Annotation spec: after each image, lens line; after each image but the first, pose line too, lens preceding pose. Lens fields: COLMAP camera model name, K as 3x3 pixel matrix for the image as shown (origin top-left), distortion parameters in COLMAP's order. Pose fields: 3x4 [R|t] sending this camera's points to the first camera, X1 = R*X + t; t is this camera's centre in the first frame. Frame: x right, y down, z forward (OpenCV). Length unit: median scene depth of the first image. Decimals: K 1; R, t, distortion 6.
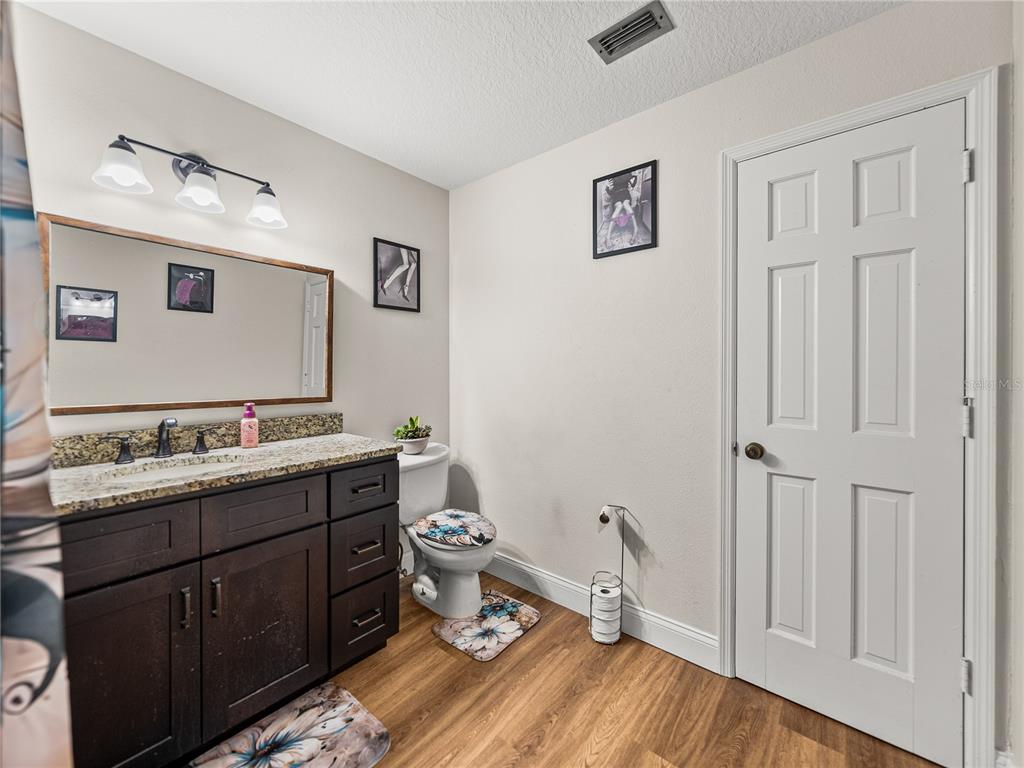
lens RADIAL K [[397.8, 0, 511.8], [0, 397.8, 372.7], [0, 0, 1]] dist [0.001583, -0.000027]
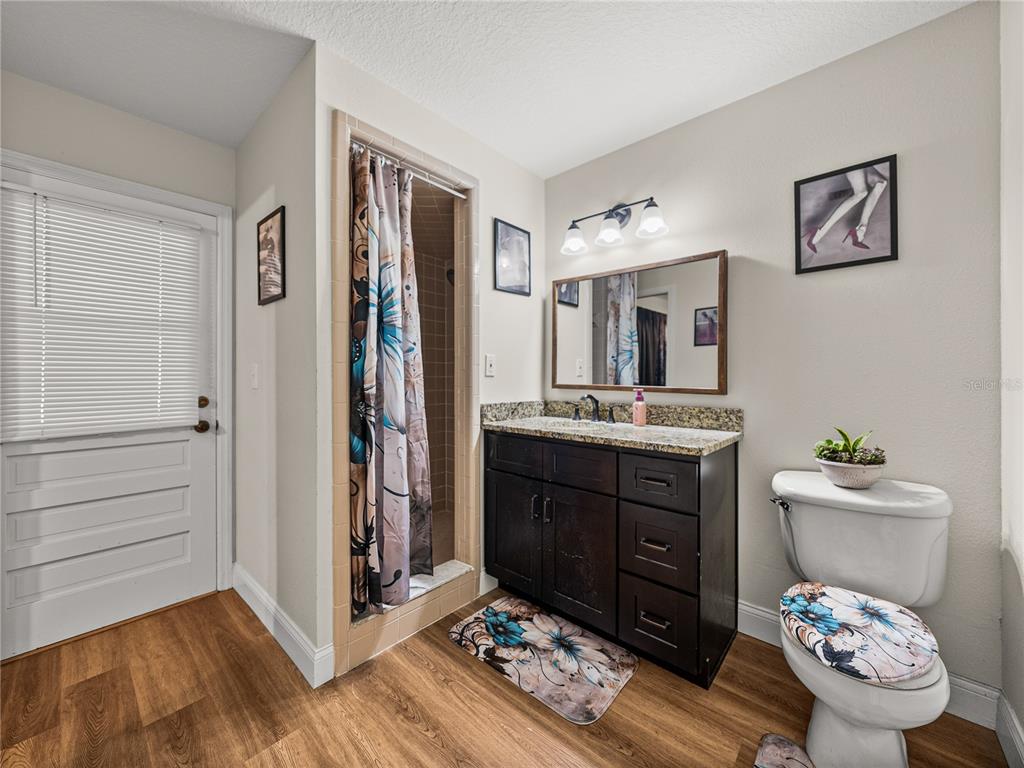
lens RADIAL K [[397.8, 0, 511.8], [0, 397.8, 372.7], [0, 0, 1]] dist [0.001583, -0.000027]
pose [[-0.018187, -0.004469, -0.999825, 0.547987], [-0.006663, 0.999968, -0.004349, 0.035795], [0.999812, 0.006583, -0.018216, 0.636266]]
